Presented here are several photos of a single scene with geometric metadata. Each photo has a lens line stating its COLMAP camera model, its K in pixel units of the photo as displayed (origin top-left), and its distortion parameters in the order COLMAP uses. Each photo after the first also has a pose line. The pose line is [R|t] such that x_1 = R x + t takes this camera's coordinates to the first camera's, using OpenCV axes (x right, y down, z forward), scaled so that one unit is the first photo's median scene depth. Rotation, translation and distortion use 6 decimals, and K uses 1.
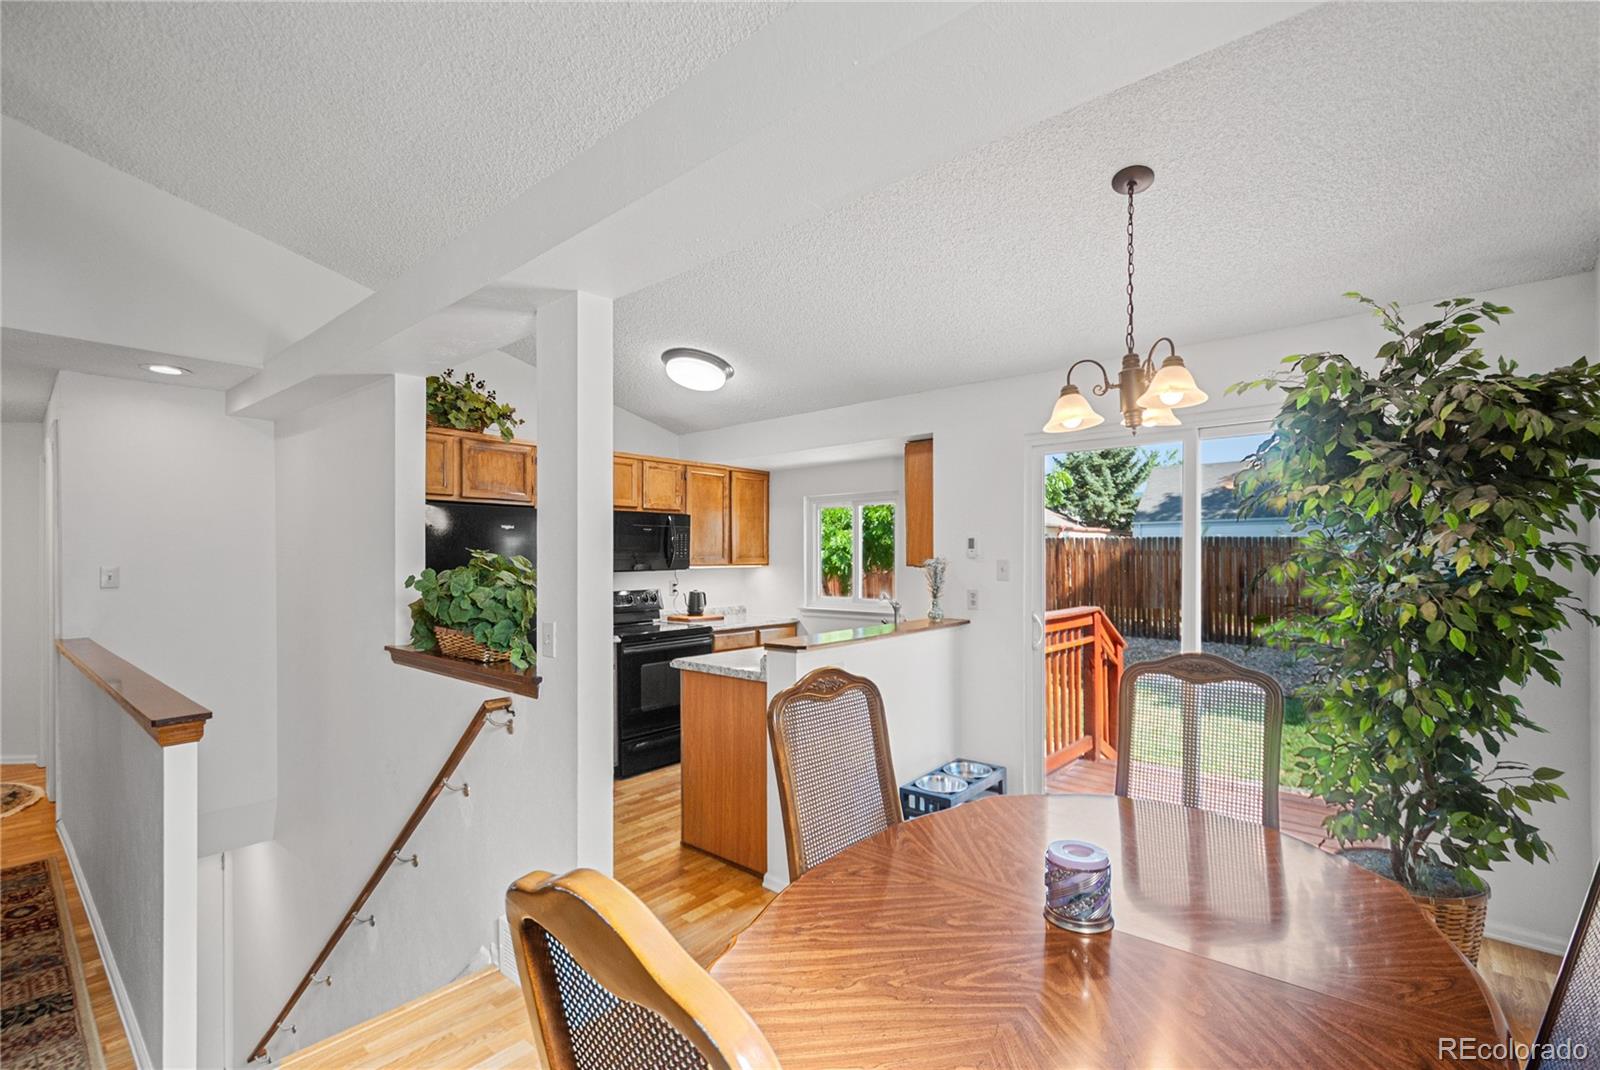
lens RADIAL K [[705.7, 0, 811.7], [0, 705.7, 552.4], [0, 0, 1]] dist [0.010620, -0.002733]
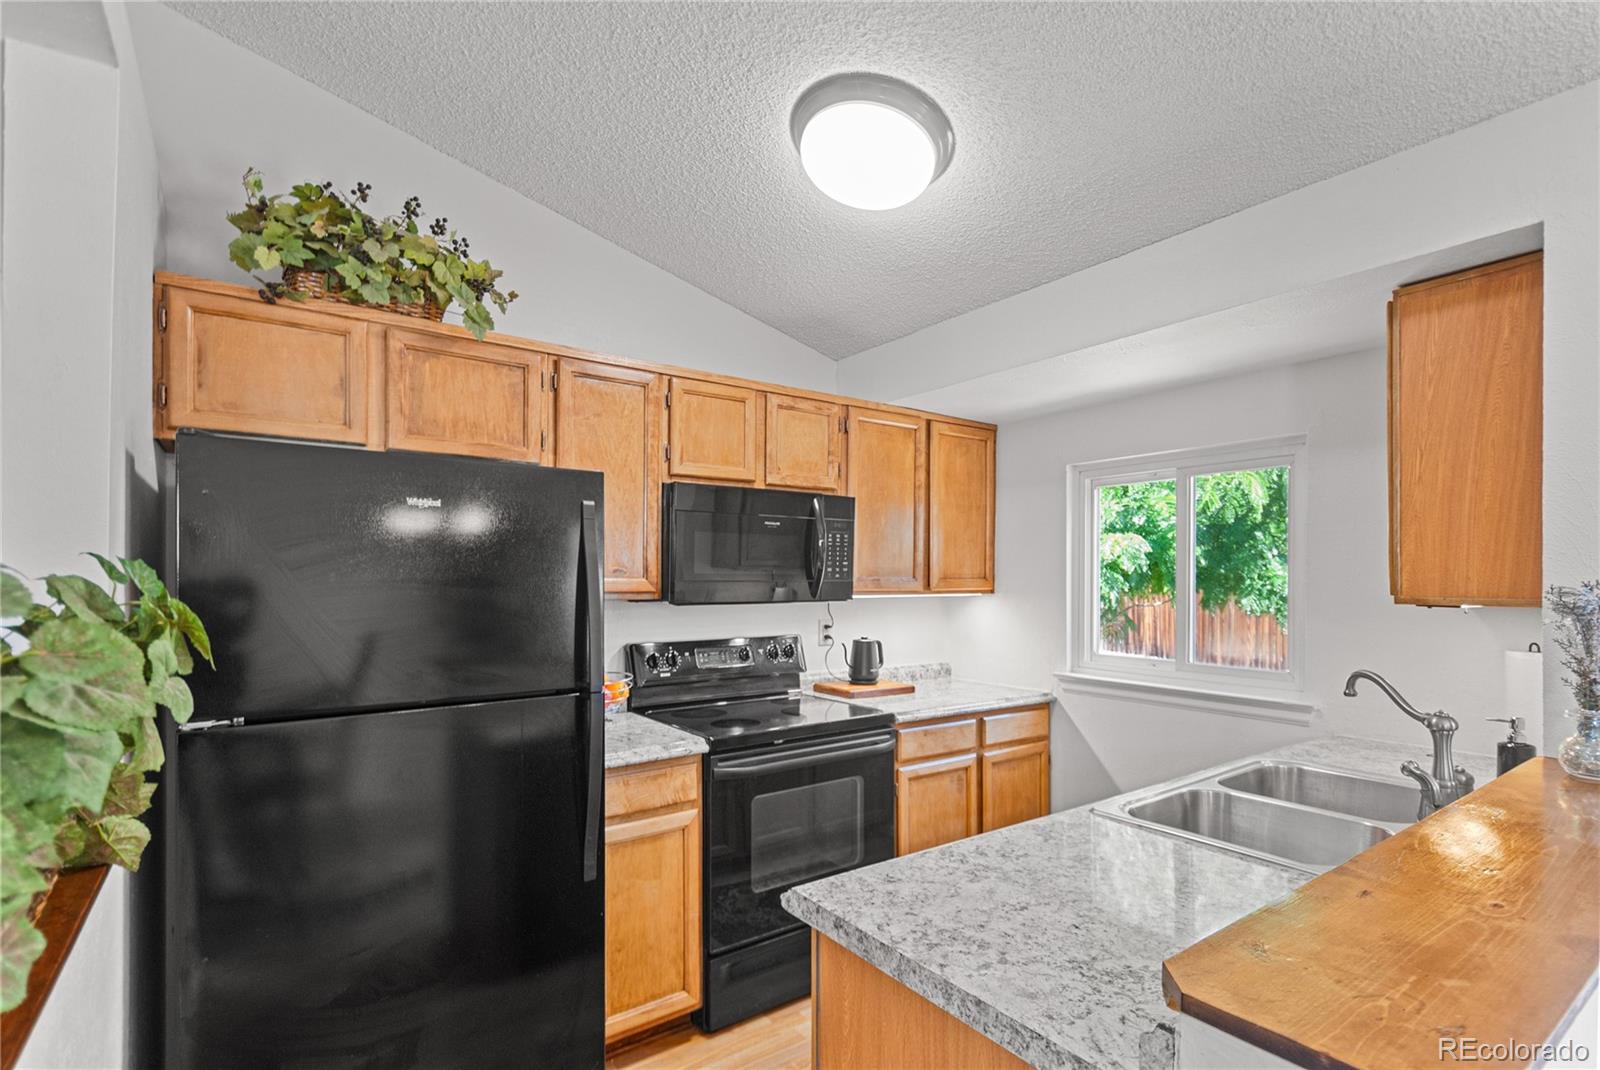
lens RADIAL K [[768.9, 0, 803.7], [0, 768.9, 574.6], [0, 0, 1]] dist [0.018058, -0.000251]
pose [[0.970211, 0.006920, -0.242163, -0.069958], [-0.006488, 0.999976, 0.002581, 0.003176], [0.242175, -0.000933, 0.970232, 0.435539]]
